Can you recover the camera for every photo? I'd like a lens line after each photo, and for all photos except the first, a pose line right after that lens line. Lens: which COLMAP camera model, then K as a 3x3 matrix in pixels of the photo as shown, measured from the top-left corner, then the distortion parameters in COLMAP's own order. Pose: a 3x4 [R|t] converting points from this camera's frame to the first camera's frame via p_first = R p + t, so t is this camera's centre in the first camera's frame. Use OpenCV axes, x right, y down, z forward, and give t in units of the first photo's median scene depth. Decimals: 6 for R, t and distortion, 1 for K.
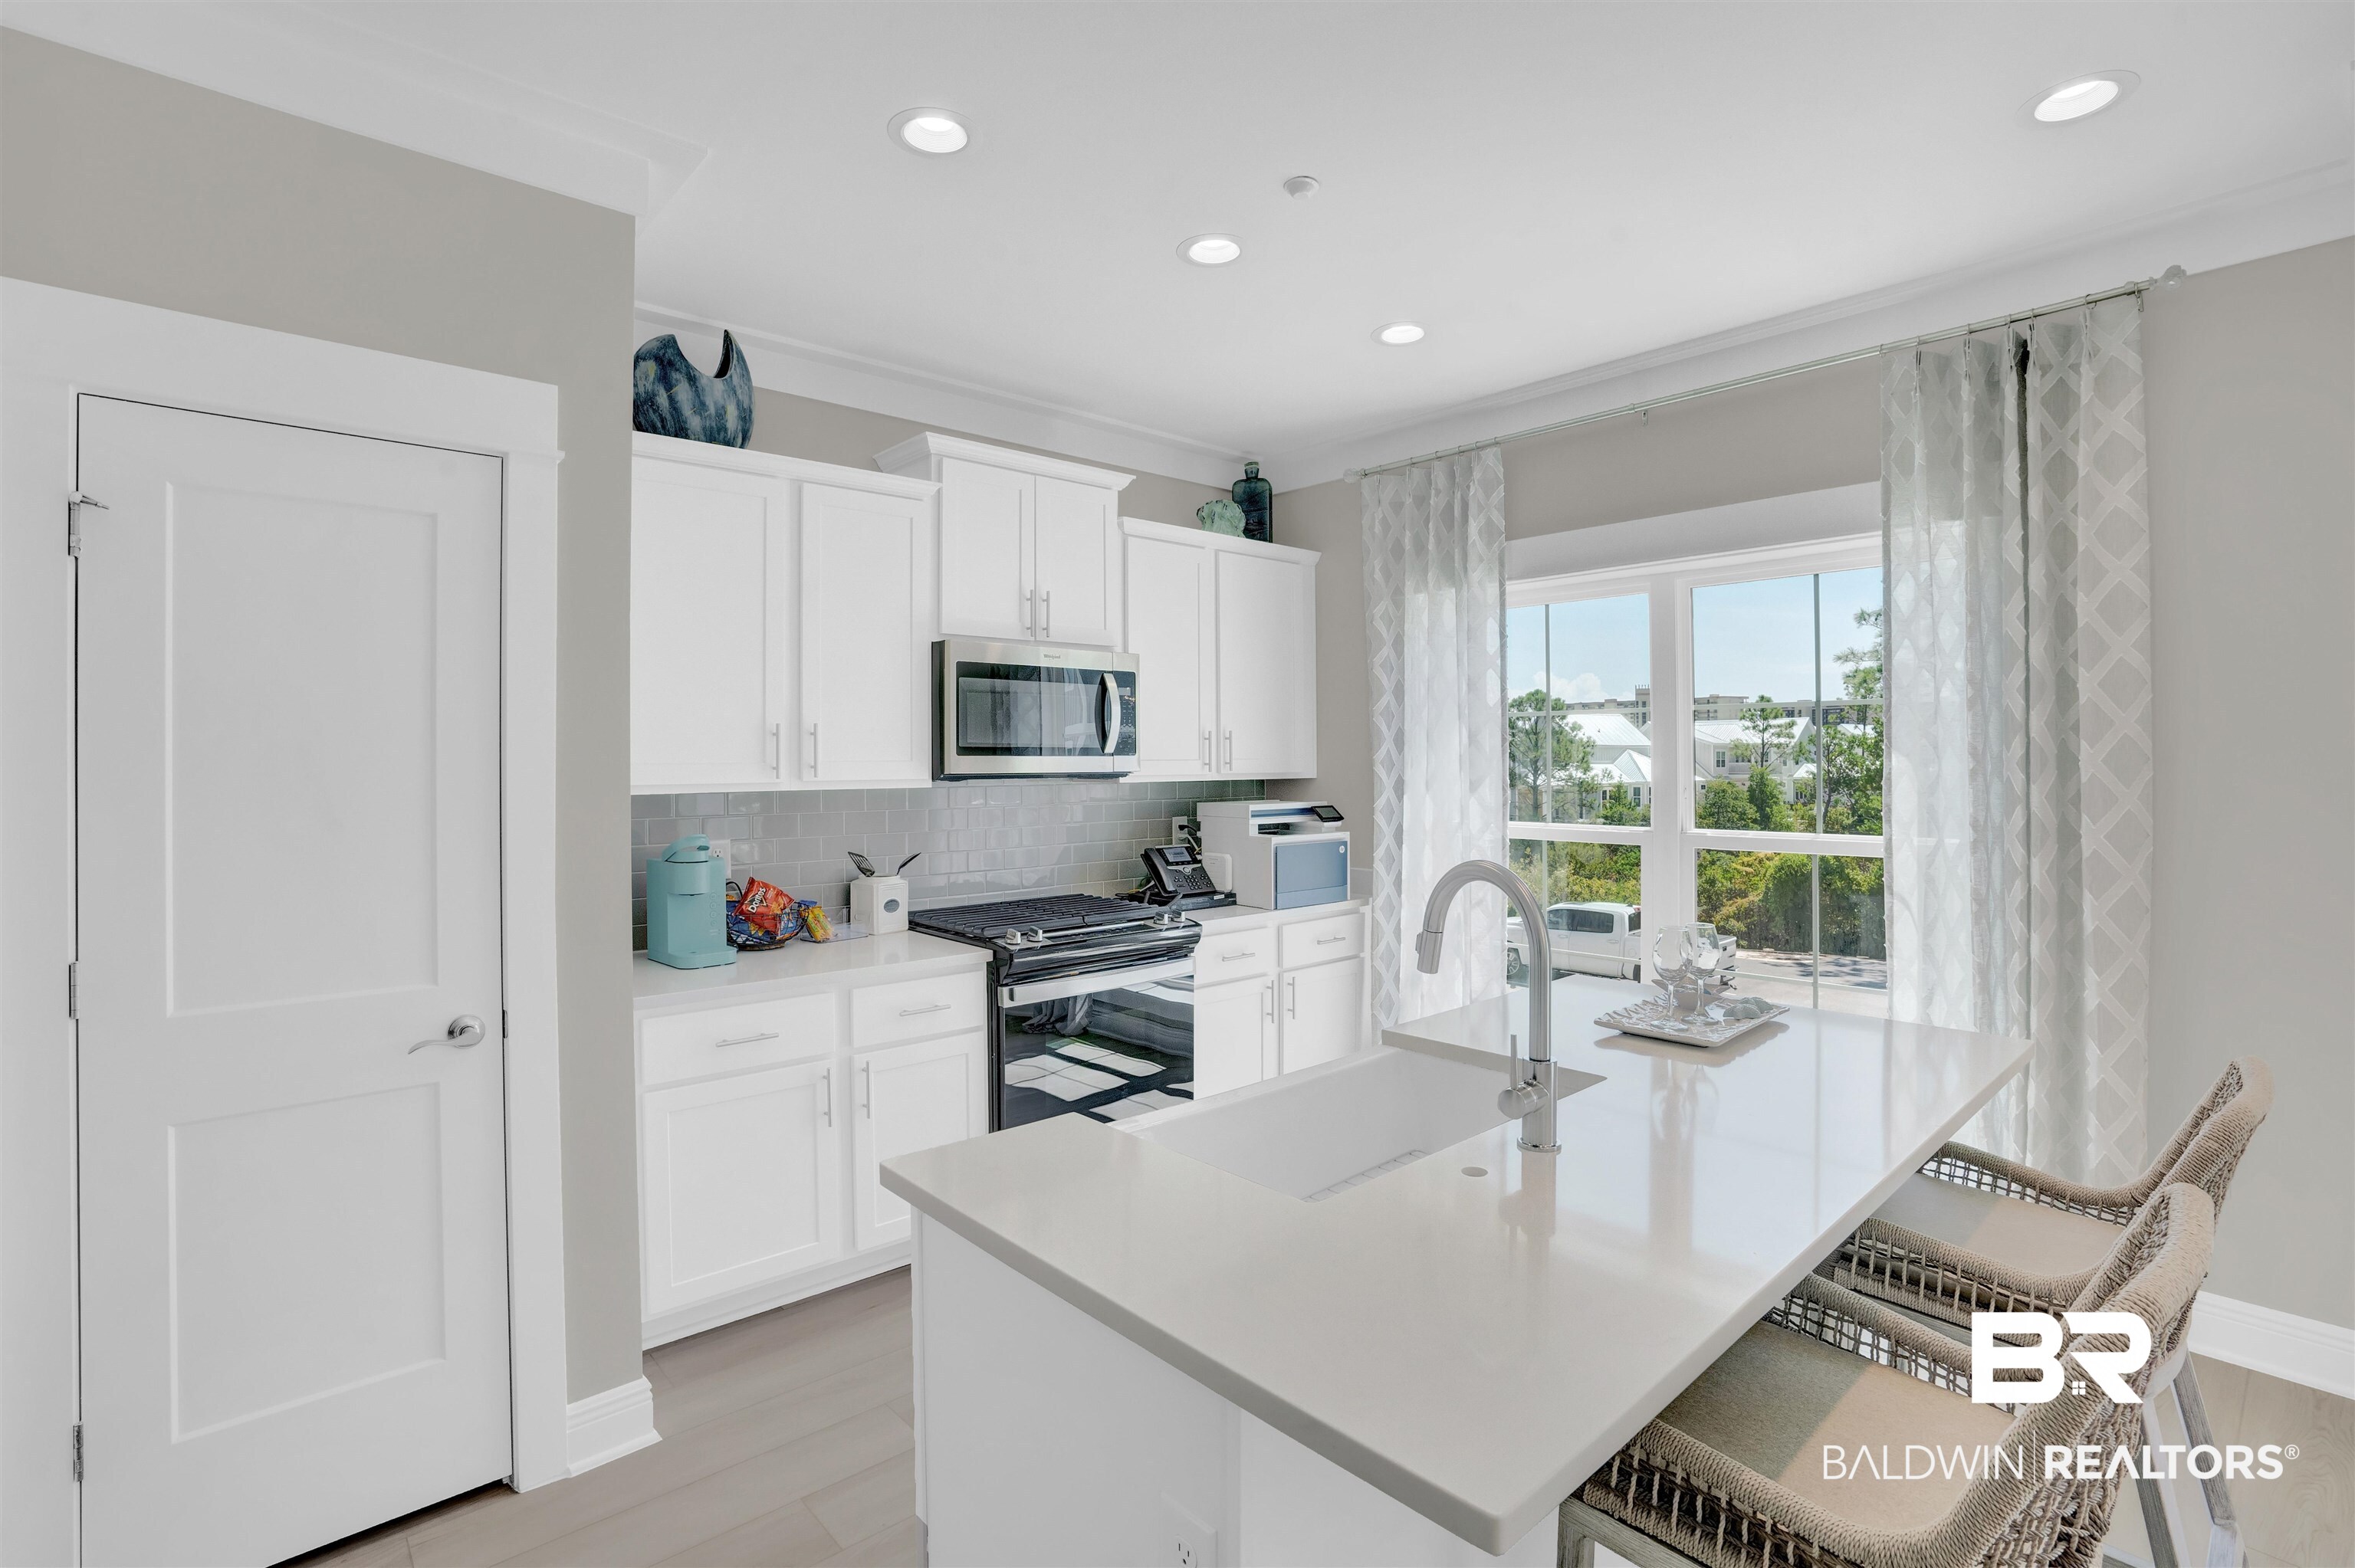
lens RADIAL K [[1124.8, 0, 1203.8], [0, 1124.8, 767.9], [0, 0, 1]] dist [-0.088796, 0.049579]
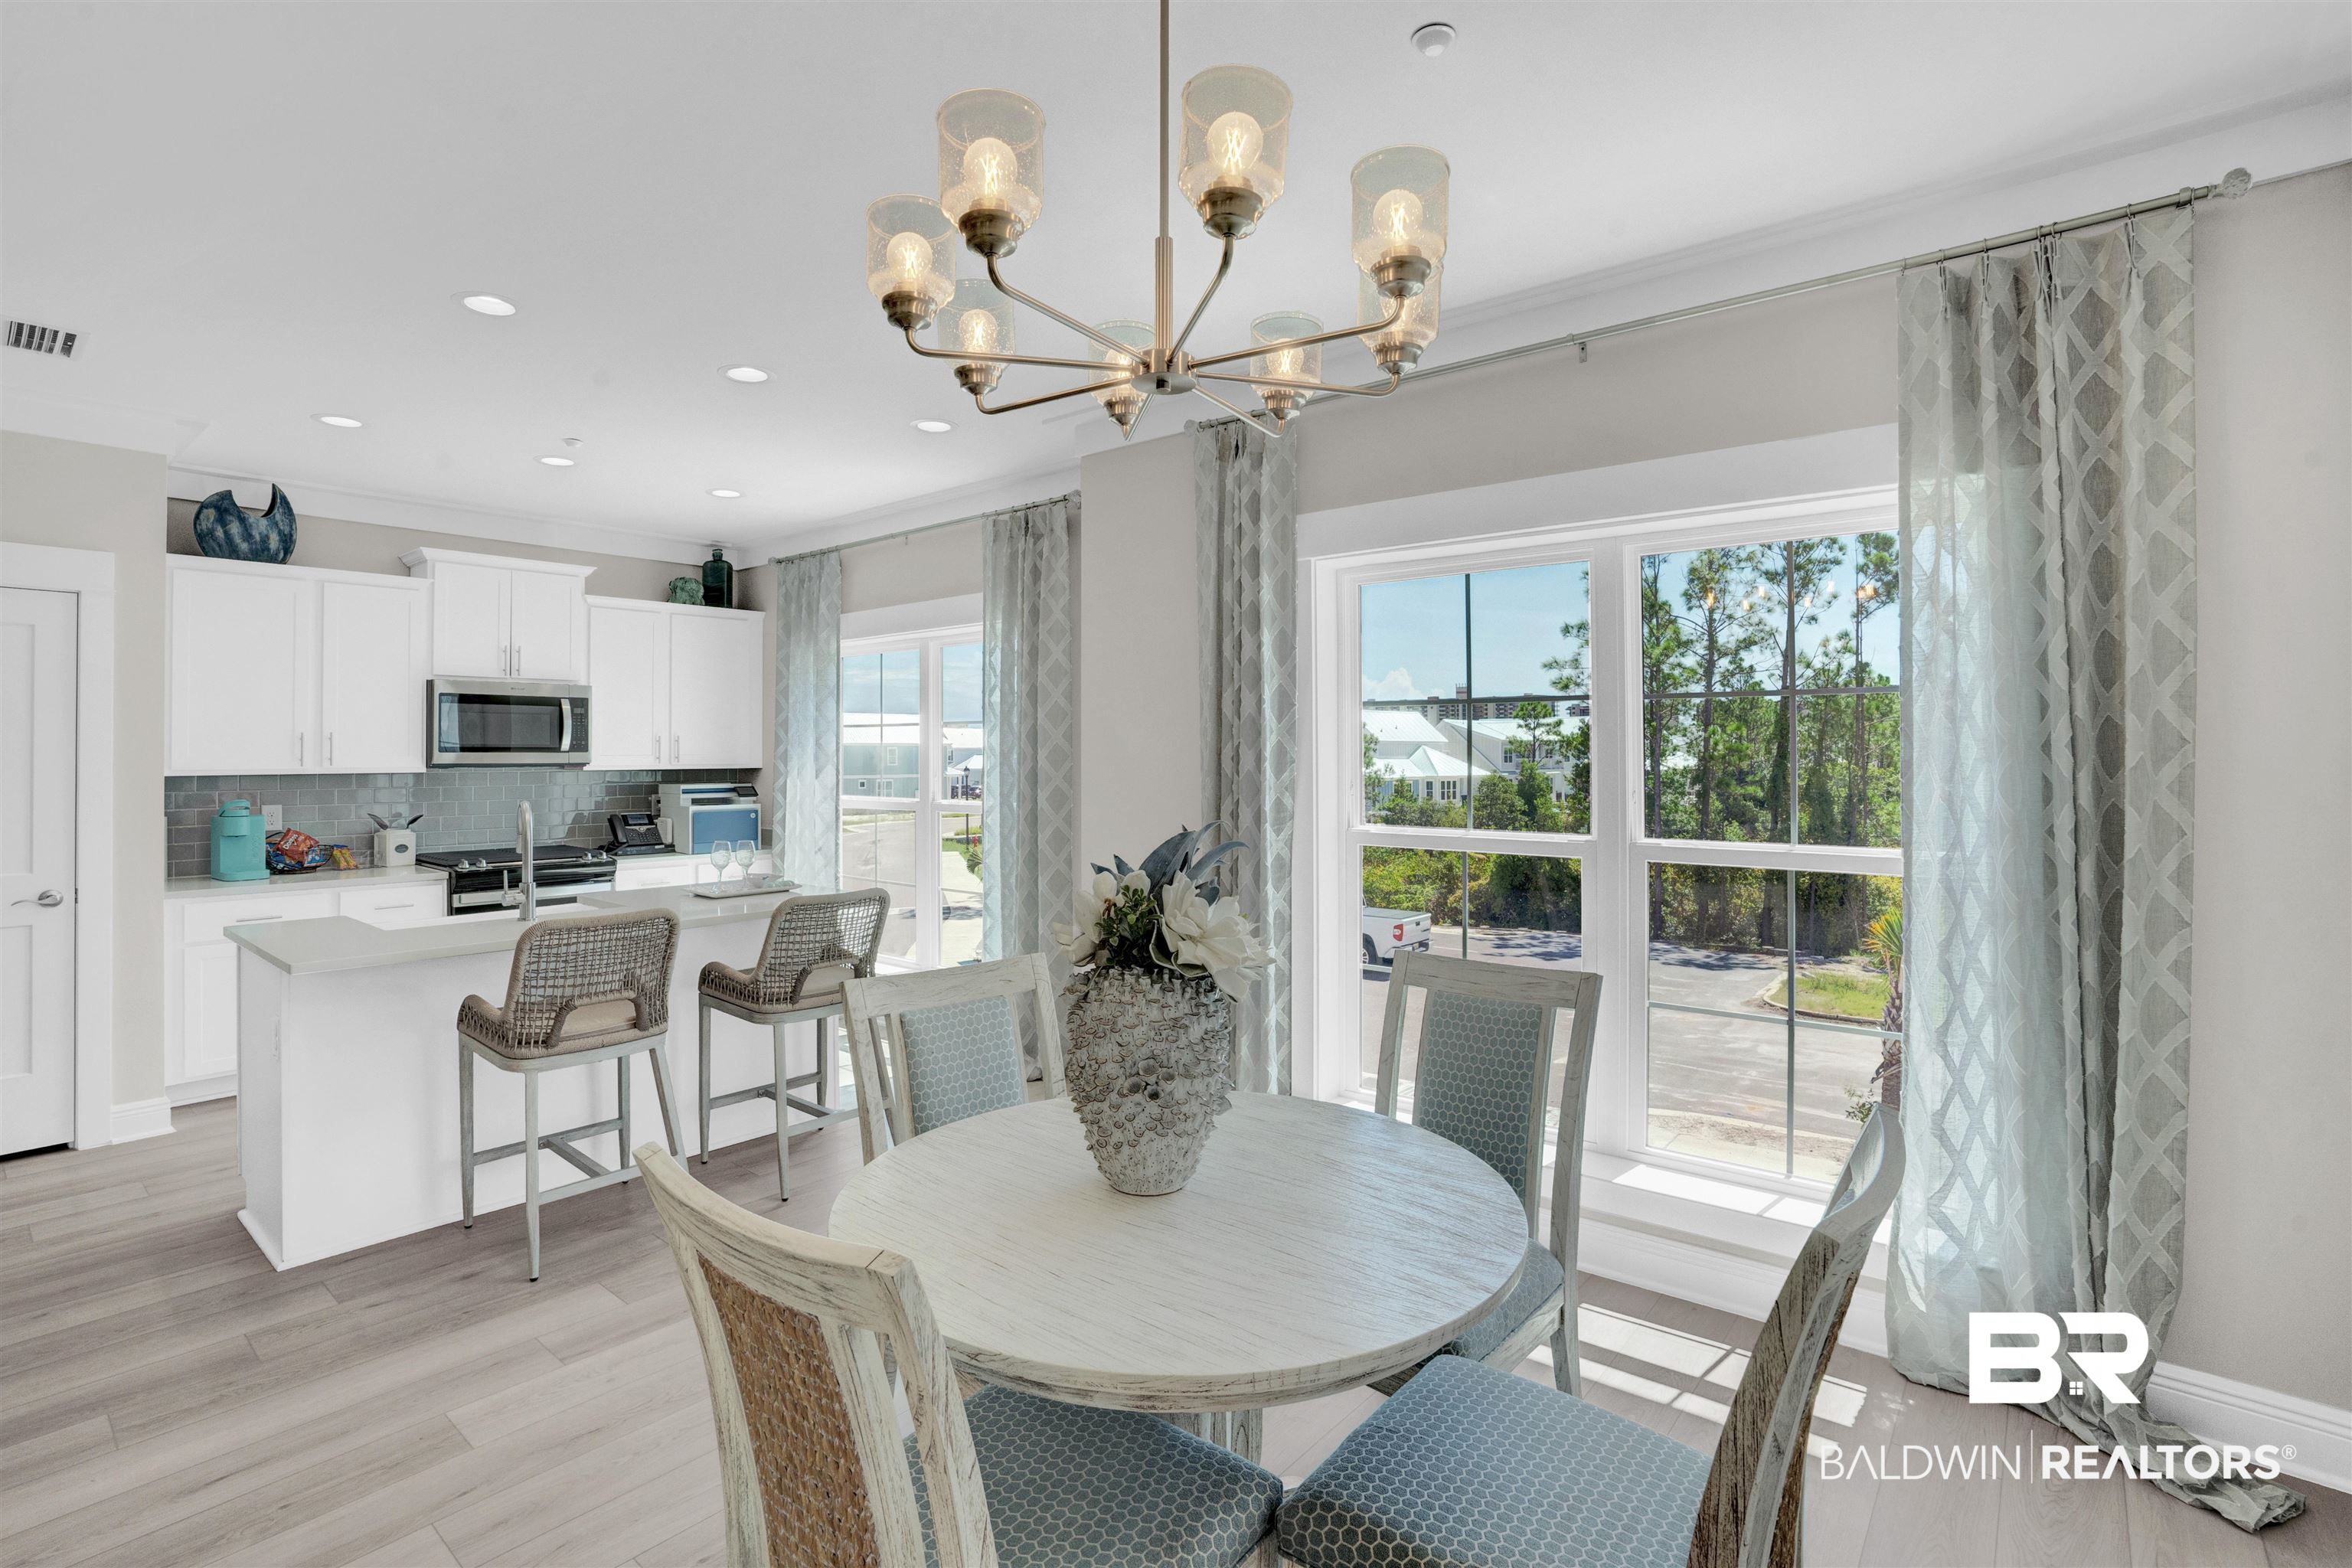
lens RADIAL K [[1093.1, 0, 1167.8], [0, 1093.1, 756.4], [0, 0, 1]] dist [-0.066650, 0.023325]
pose [[0.990668, 0.003383, 0.136253, 0.579398], [-0.002648, 0.999981, -0.005574, 0.000446], [-0.136269, 0.005161, 0.990658, -0.616159]]
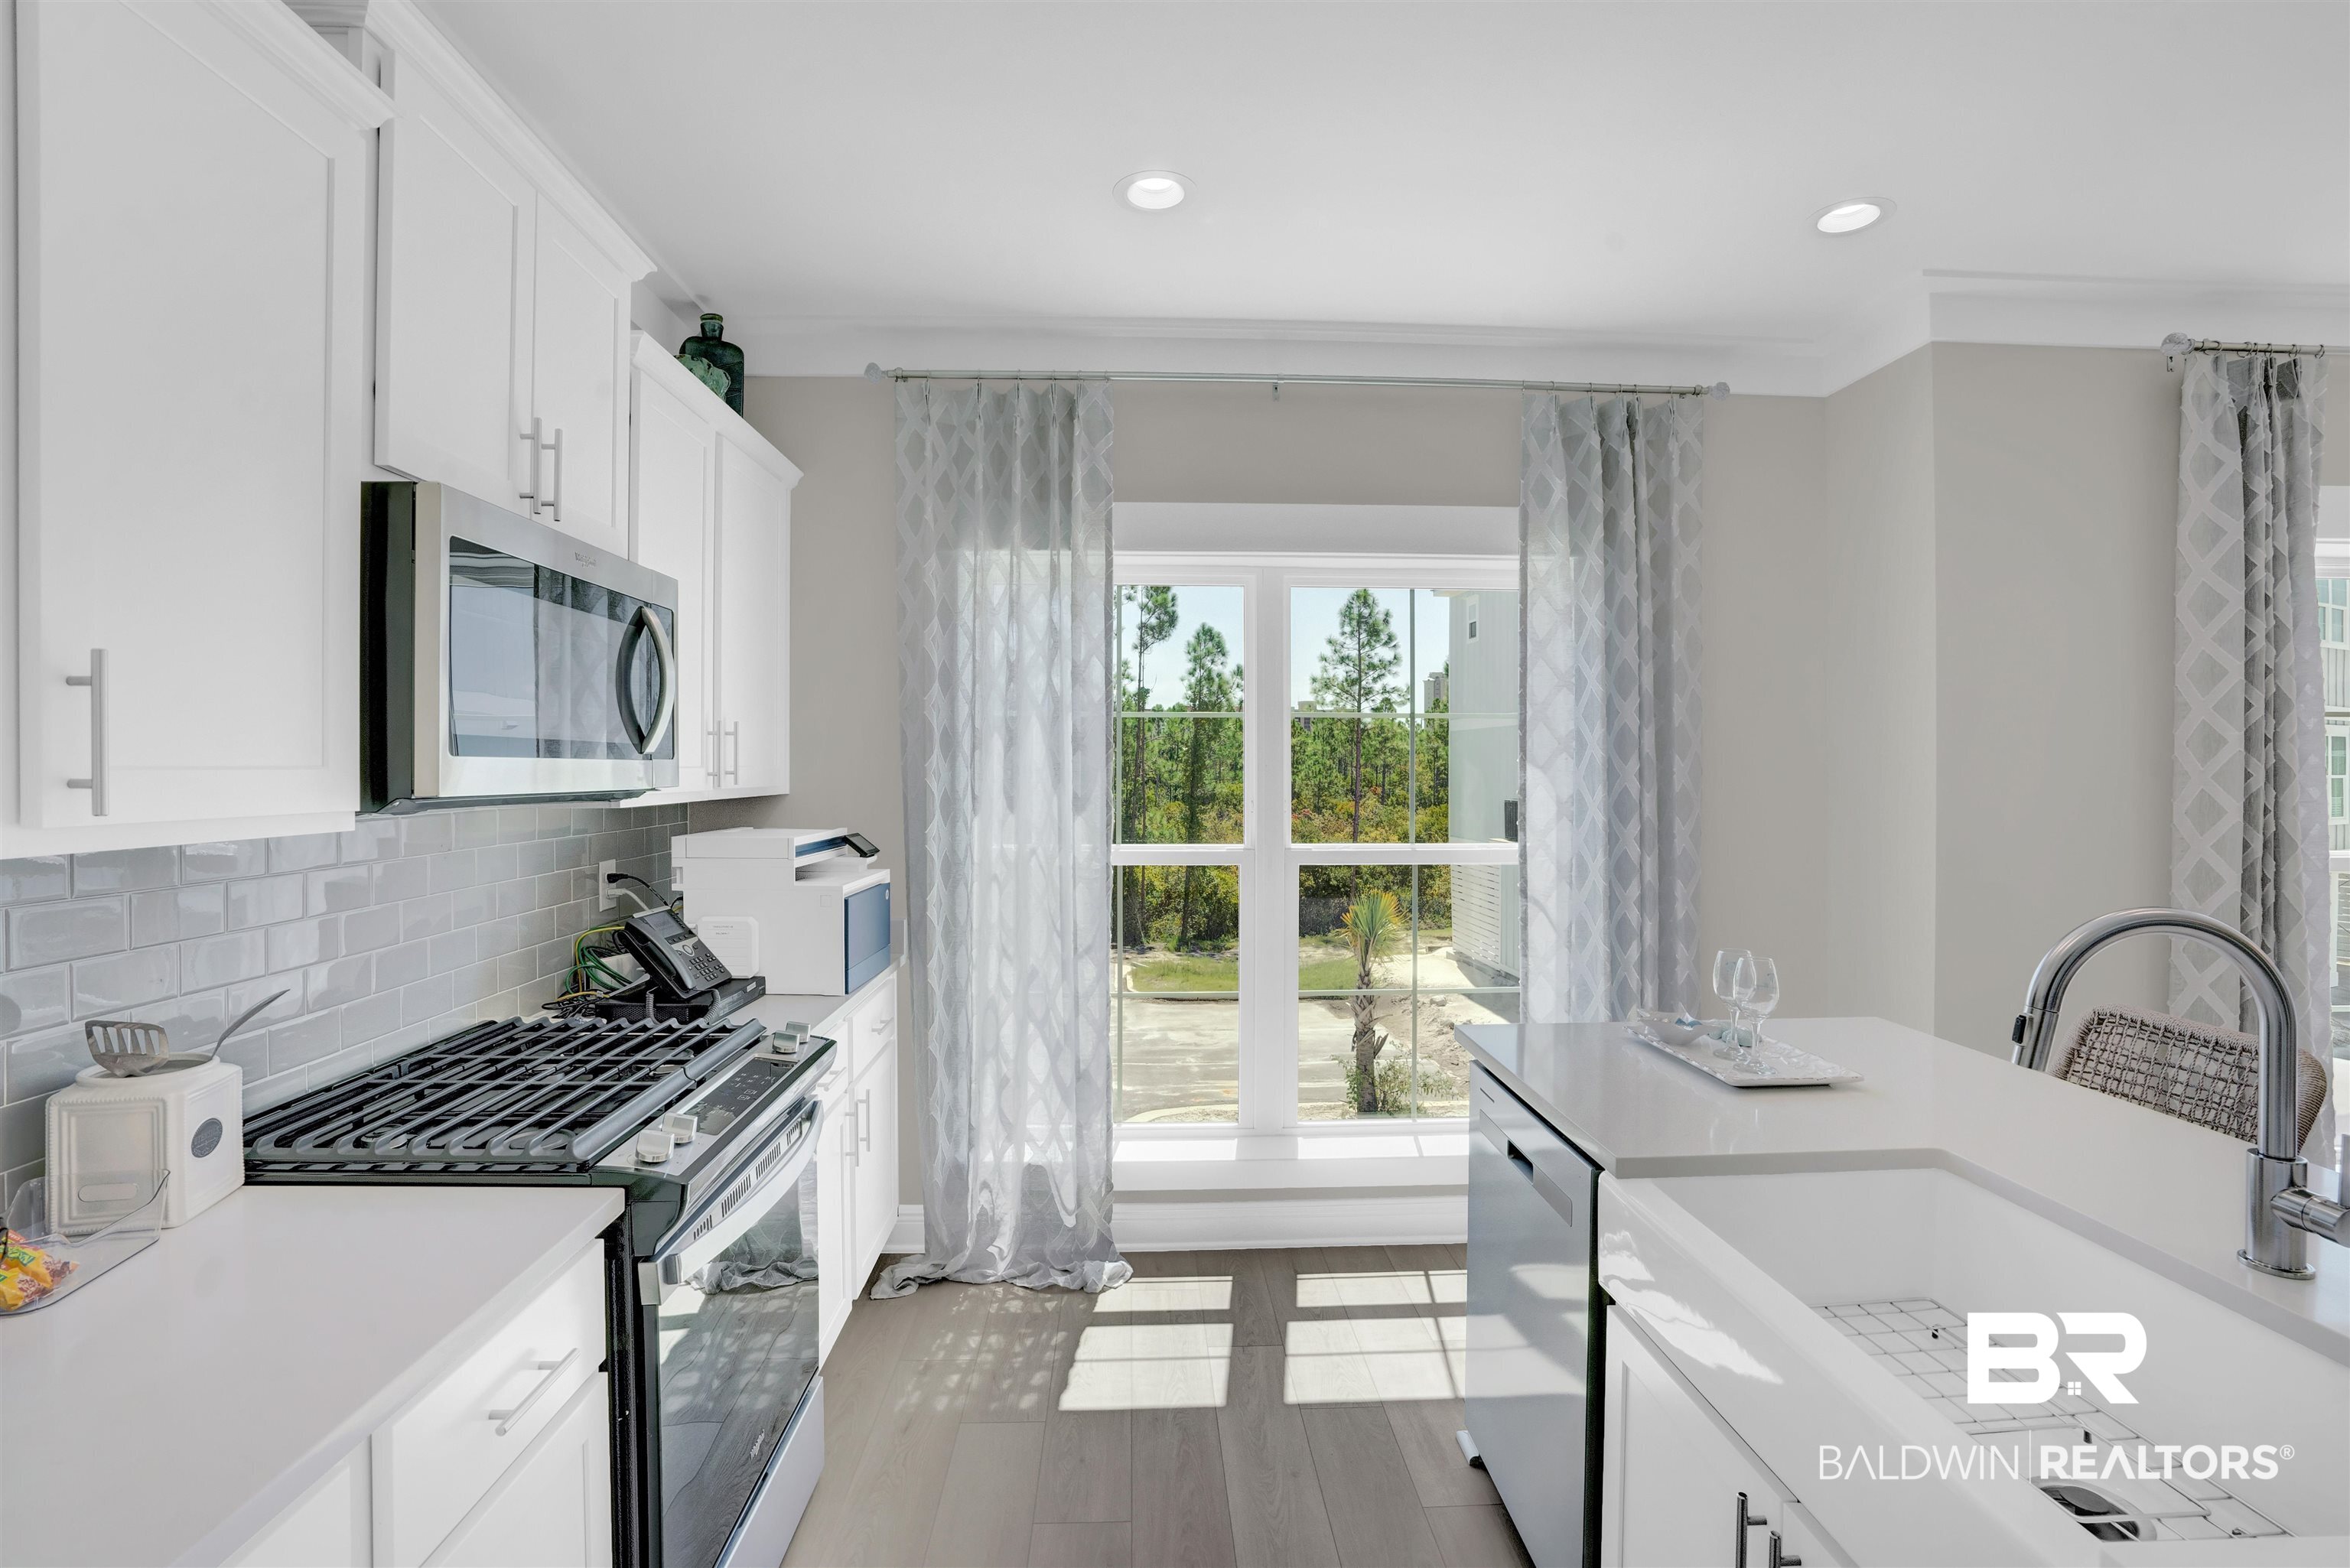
lens RADIAL K [[1084.3, 0, 1182.1], [0, 1084.3, 762.0], [0, 0, 1]] dist [-0.070818, 0.028649]
pose [[0.645585, 0.010248, 0.763620, -0.339586], [0.000120, 0.999909, -0.013520, -0.002289], [-0.763689, 0.008820, 0.645524, 0.510488]]
